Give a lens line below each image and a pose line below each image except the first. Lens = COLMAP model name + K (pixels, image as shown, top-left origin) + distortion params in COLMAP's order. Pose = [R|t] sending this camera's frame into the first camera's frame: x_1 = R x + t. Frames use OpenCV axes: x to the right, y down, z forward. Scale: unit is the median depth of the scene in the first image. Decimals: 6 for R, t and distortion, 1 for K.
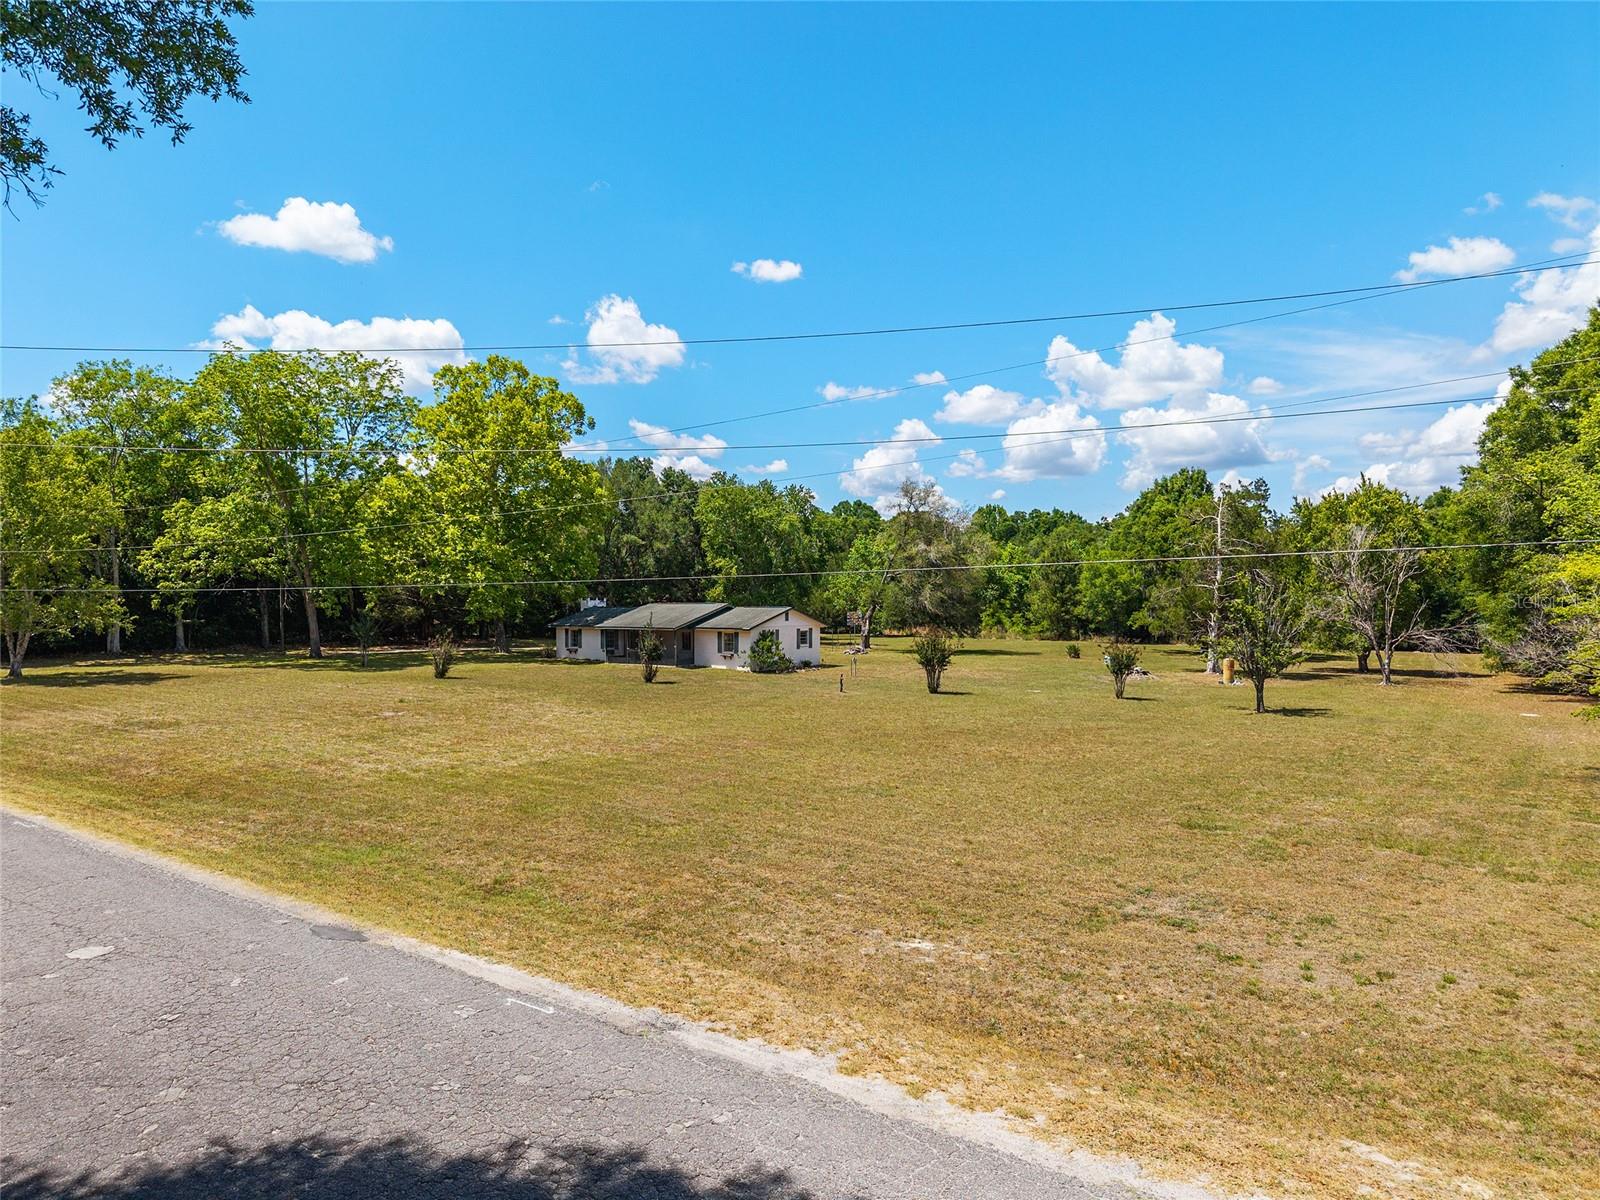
lens RADIAL K [[1101.6, 0, 804.9], [0, 1101.6, 596.7], [0, 0, 1]] dist [0.043994, -0.000307]
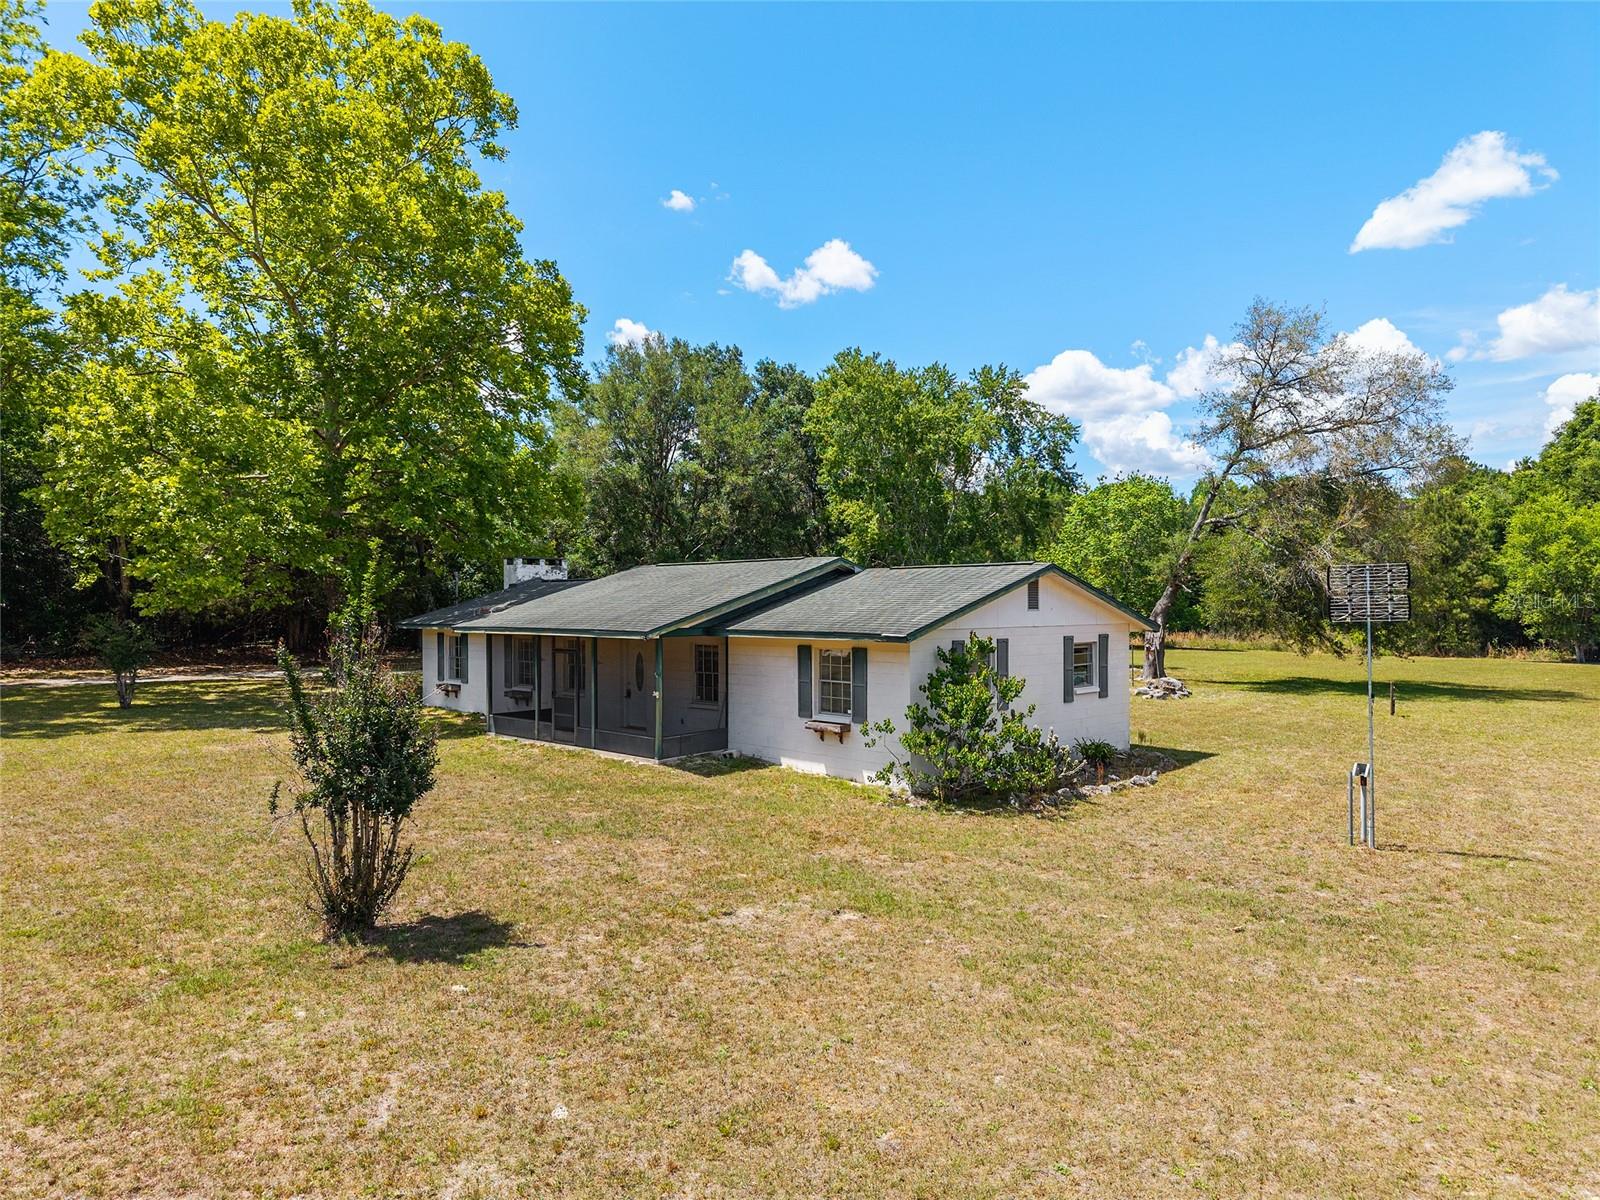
lens RADIAL K [[1264.7, 0, 792.1], [0, 1264.7, 609.6], [0, 0, 1]] dist [0.040073, 0.003104]
pose [[0.990362, 0.000956, -0.138500, -0.031908], [0.000374, 0.999954, 0.009577, 0.017944], [0.138503, -0.009536, 0.990316, 0.627208]]
